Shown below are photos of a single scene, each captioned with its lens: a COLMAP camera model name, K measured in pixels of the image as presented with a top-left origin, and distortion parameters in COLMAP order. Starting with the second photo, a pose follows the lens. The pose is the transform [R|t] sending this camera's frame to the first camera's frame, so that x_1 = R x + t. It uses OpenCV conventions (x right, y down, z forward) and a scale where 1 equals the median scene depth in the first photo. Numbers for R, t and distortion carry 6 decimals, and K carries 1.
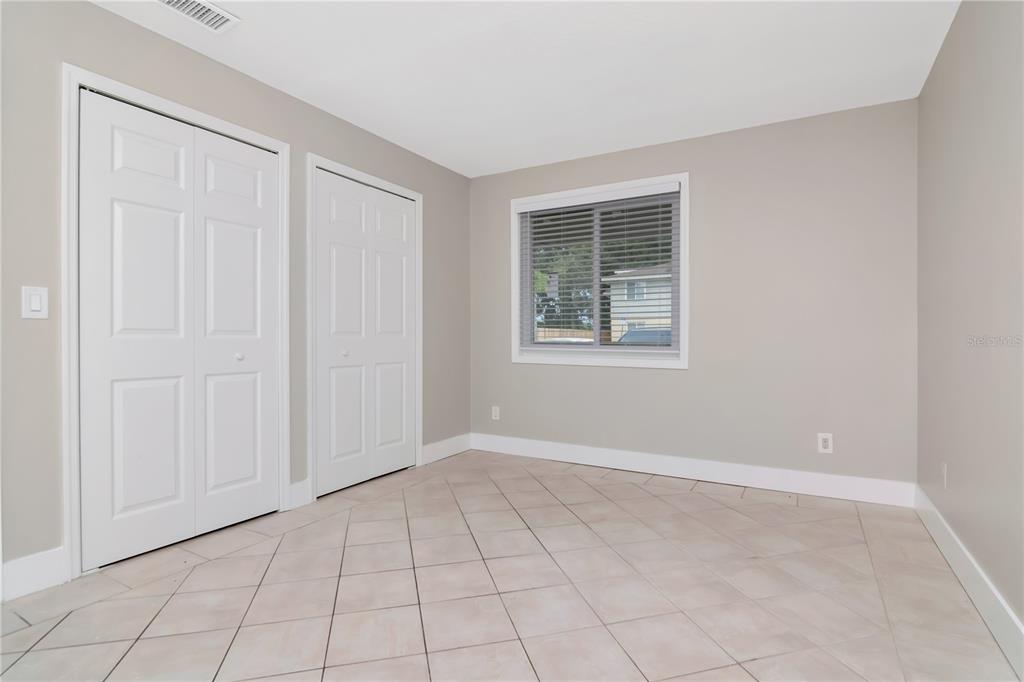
lens RADIAL K [[506.8, 0, 499.5], [0, 506.8, 338.4], [0, 0, 1]] dist [-0.000994, -0.003014]
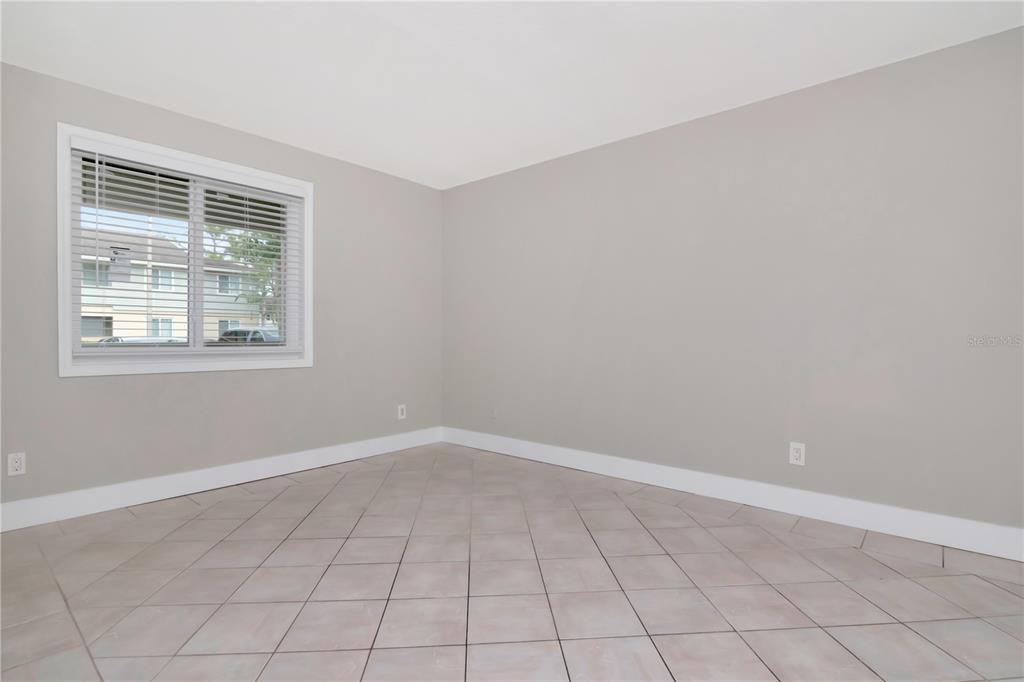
lens RADIAL K [[506.8, 0, 528.5], [0, 506.8, 337.5], [0, 0, 1]] dist [-0.000994, -0.003014]
pose [[0.164201, -0.005290, 0.986413, -0.755909], [0.001650, 0.999986, 0.005089, -0.007454], [-0.986426, 0.000792, 0.164207, 0.461373]]
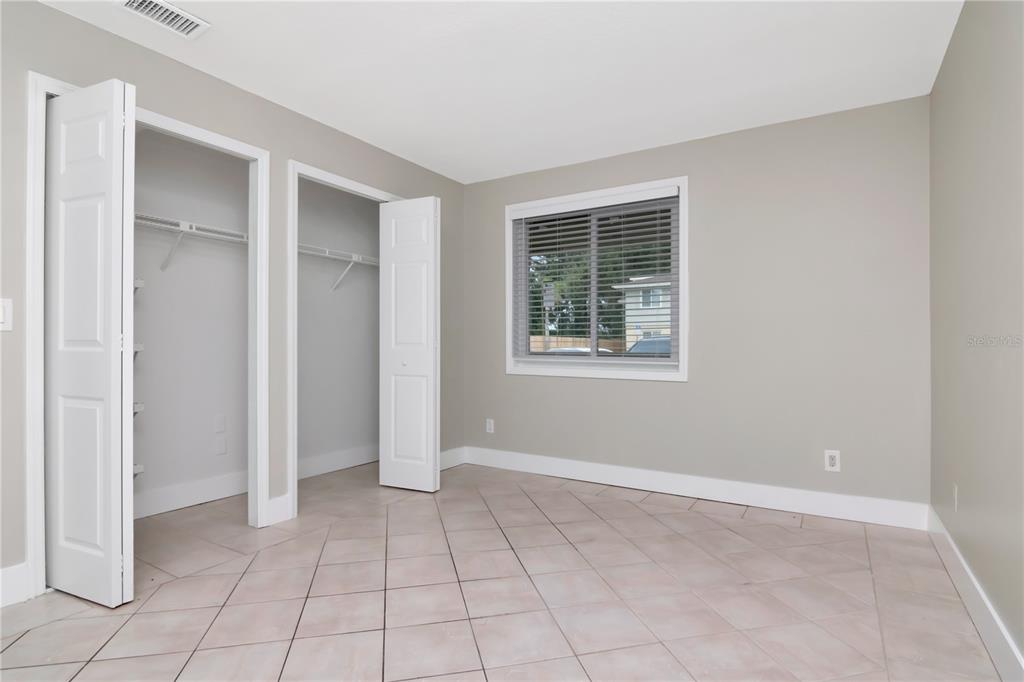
lens RADIAL K [[517.0, 0, 497.5], [0, 517.0, 342.7], [0, 0, 1]] dist [-0.001867, -0.003140]
pose [[0.999500, 0.000016, -0.031615, 0.055815], [-0.000316, 0.999955, -0.009513, -0.003608], [0.031614, 0.009518, 0.999455, 0.019411]]
